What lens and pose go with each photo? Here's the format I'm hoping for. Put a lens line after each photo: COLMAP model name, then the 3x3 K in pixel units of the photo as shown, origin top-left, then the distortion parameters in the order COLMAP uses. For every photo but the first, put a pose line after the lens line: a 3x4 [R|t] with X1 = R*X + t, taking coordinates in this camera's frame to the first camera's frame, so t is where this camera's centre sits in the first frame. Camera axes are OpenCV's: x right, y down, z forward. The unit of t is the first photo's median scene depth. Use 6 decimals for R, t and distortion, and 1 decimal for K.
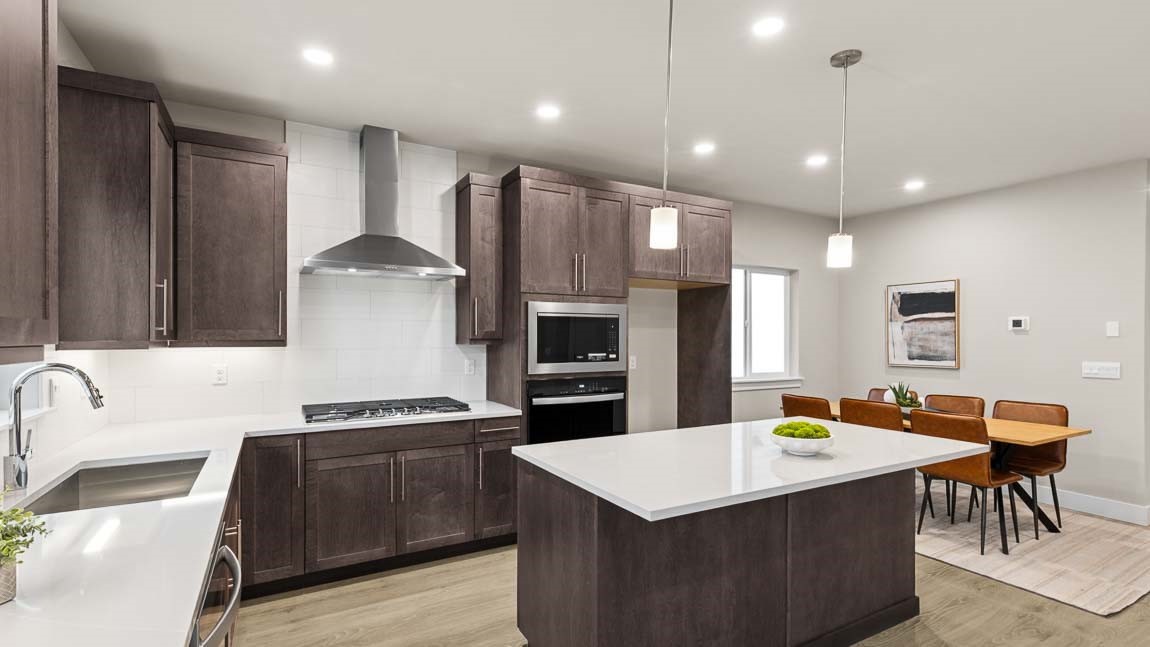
lens RADIAL K [[554.7, 0, 621.6], [0, 554.7, 334.8], [0, 0, 1]] dist [0.006428, -0.000038]
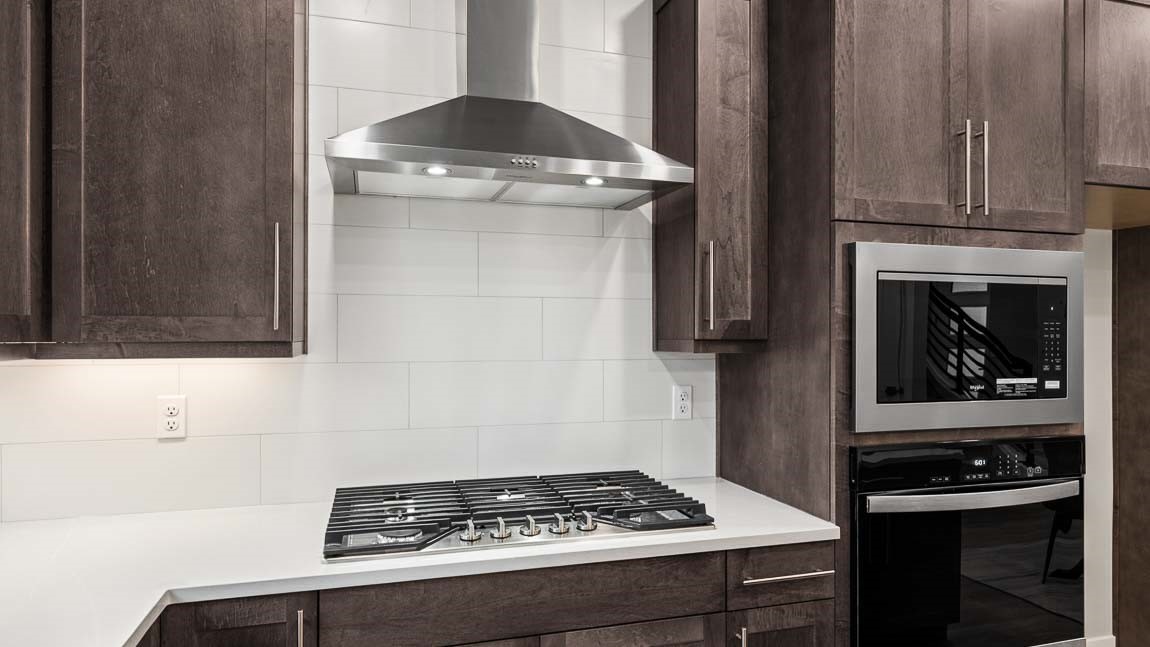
lens RADIAL K [[700.9, 0, 574.5], [0, 700.9, 332.8], [0, 0, 1]] dist [-0.000277, -0.000558]
pose [[0.956983, -0.000578, -0.290144, -0.235339], [0.000338, 1.000000, -0.000877, 0.003259], [0.290144, 0.000741, 0.956983, 0.529292]]
